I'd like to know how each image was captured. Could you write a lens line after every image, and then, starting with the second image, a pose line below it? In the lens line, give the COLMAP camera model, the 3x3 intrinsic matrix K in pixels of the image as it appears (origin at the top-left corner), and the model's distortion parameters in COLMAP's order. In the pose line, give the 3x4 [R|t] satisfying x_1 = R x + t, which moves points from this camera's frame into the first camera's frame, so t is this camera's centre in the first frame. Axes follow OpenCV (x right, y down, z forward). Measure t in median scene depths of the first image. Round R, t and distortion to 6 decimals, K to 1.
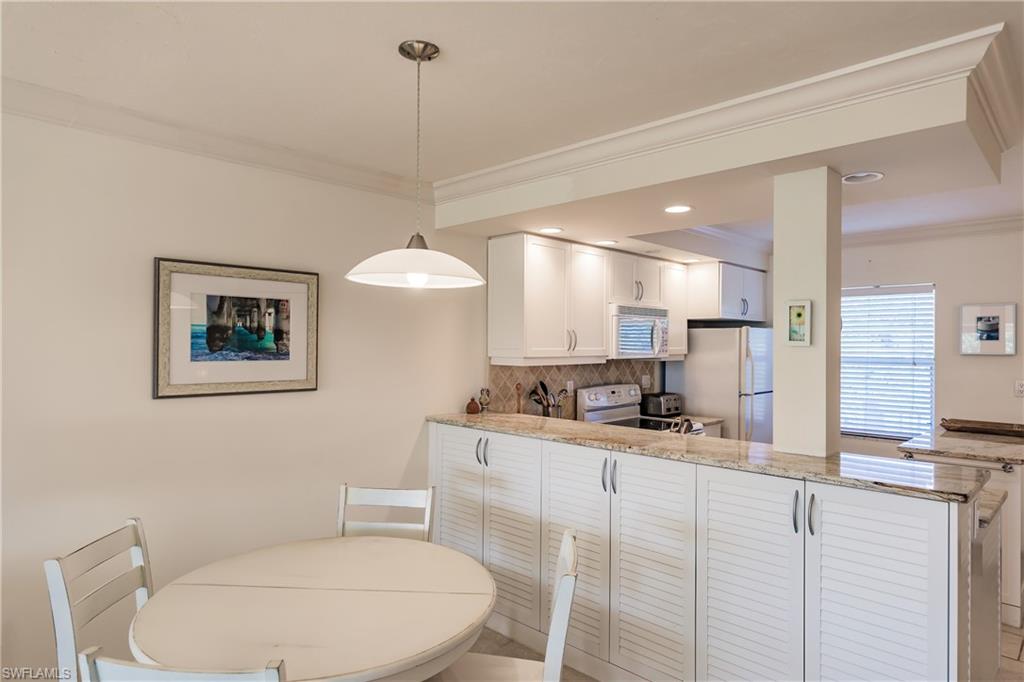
lens RADIAL K [[602.3, 0, 521.4], [0, 602.3, 343.2], [0, 0, 1]] dist [0.010102, 0.002078]
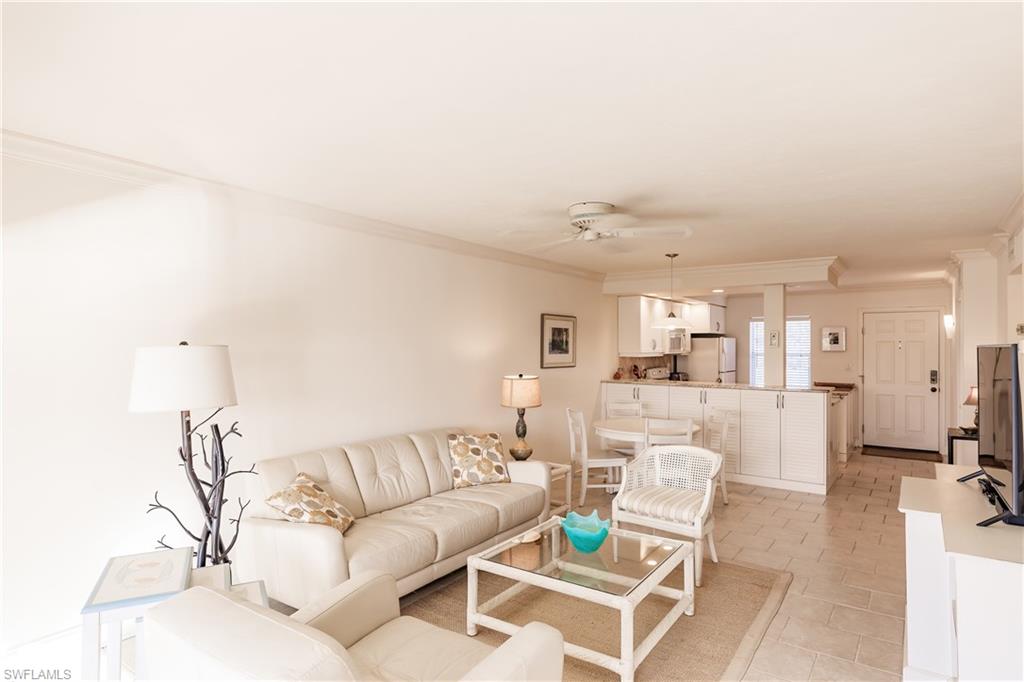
lens RADIAL K [[541.1, 0, 520.3], [0, 541.1, 347.3], [0, 0, 1]] dist [0.007846, -0.003100]
pose [[0.990963, -0.003278, 0.134097, -0.586407], [0.002804, 0.999989, 0.003727, -0.004400], [-0.134108, -0.003317, 0.990961, -0.751279]]
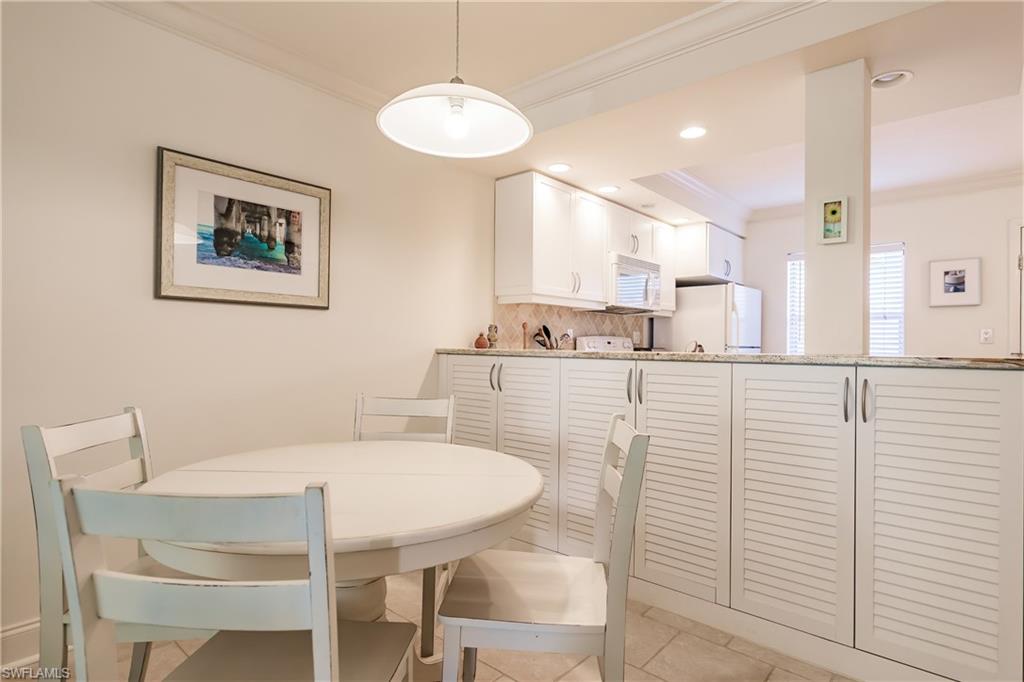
lens RADIAL K [[541.1, 0, 522.2], [0, 541.1, 339.3], [0, 0, 1]] dist [0.007846, -0.003100]
pose [[0.998581, 0.003565, 0.053132, -0.051967], [-0.002994, 0.999937, -0.010808, 0.094408], [-0.053167, 0.010634, 0.998529, 0.079913]]
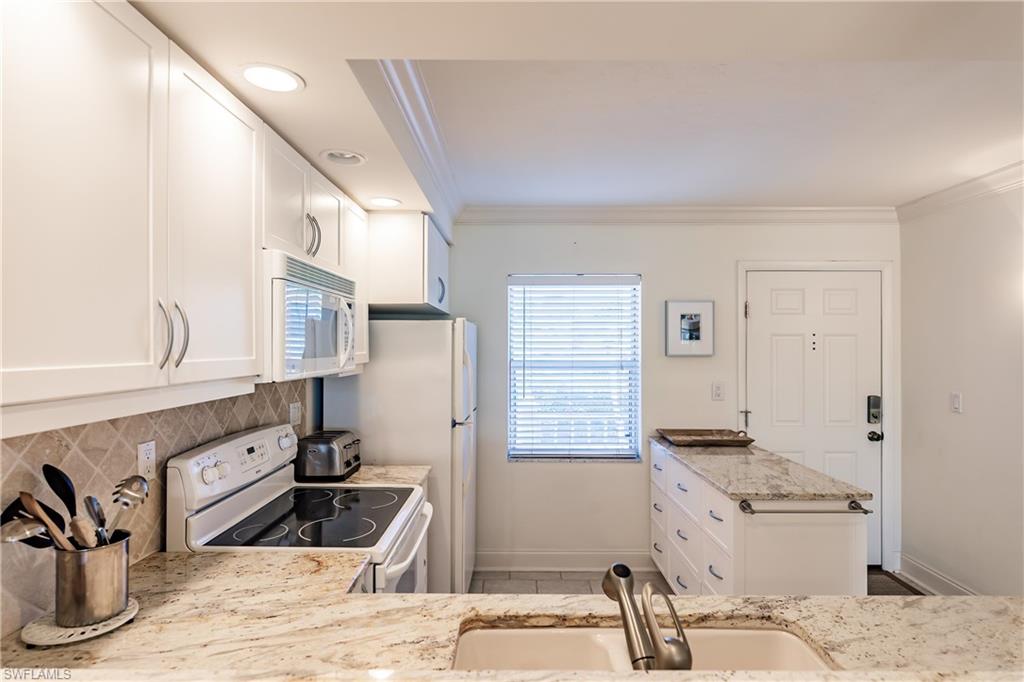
lens RADIAL K [[541.1, 0, 514.8], [0, 541.1, 343.9], [0, 0, 1]] dist [0.007846, -0.003100]
pose [[0.727950, -0.002038, 0.685627, 0.015374], [0.003163, 0.999995, -0.000385, 0.000263], [-0.685623, 0.002449, 0.727953, 0.608736]]
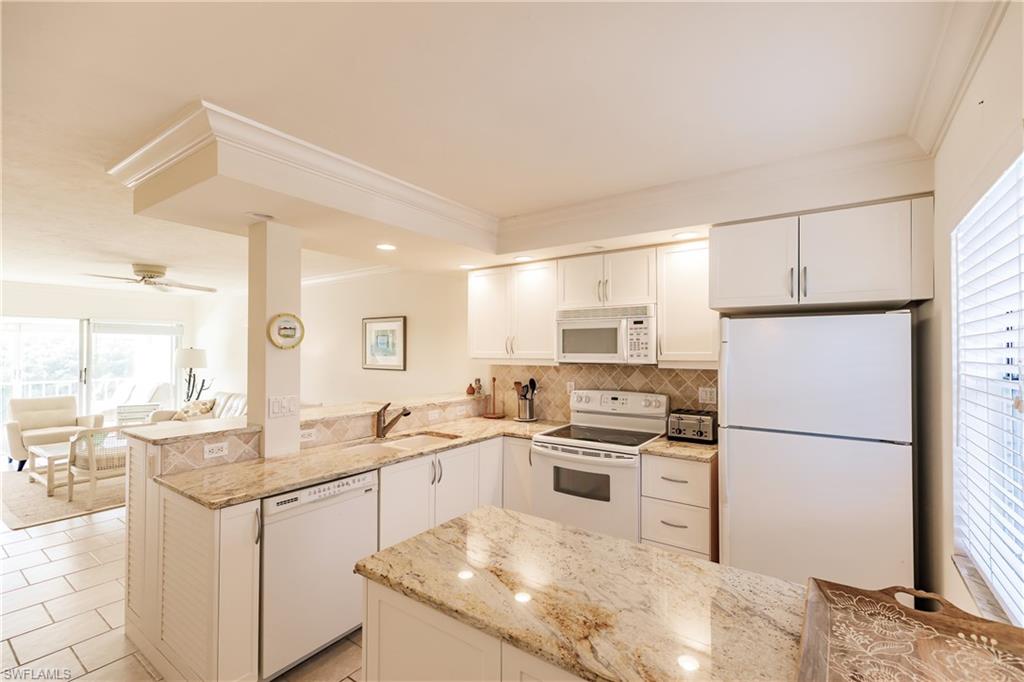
lens RADIAL K [[455.9, 0, 515.2], [0, 455.9, 342.1], [0, 0, 1]] dist [0.004585, 0.002252]
pose [[0.142681, -0.023971, -0.989478, 0.930517], [-0.001166, 0.999702, -0.024386, 0.010700], [0.989768, 0.004634, 0.142610, 0.812079]]
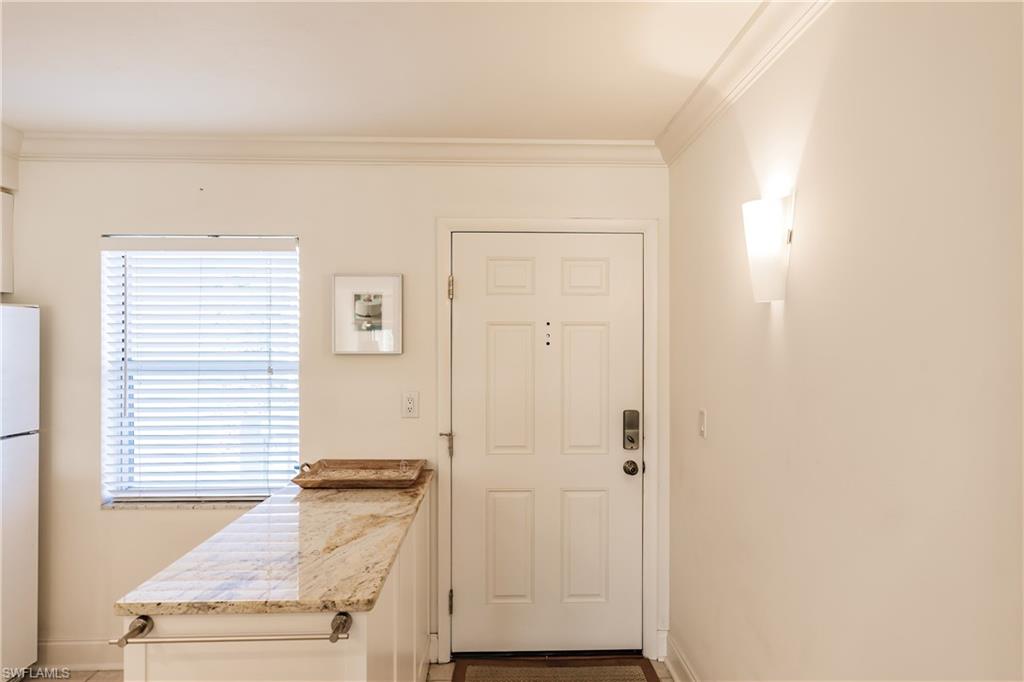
lens RADIAL K [[602.3, 0, 509.3], [0, 602.3, 343.5], [0, 0, 1]] dist [0.010102, 0.002078]
pose [[0.708773, -0.008329, 0.705388, 0.446175], [0.002500, 0.999954, 0.009296, 0.002487], [-0.705432, -0.004825, 0.708761, 0.467318]]
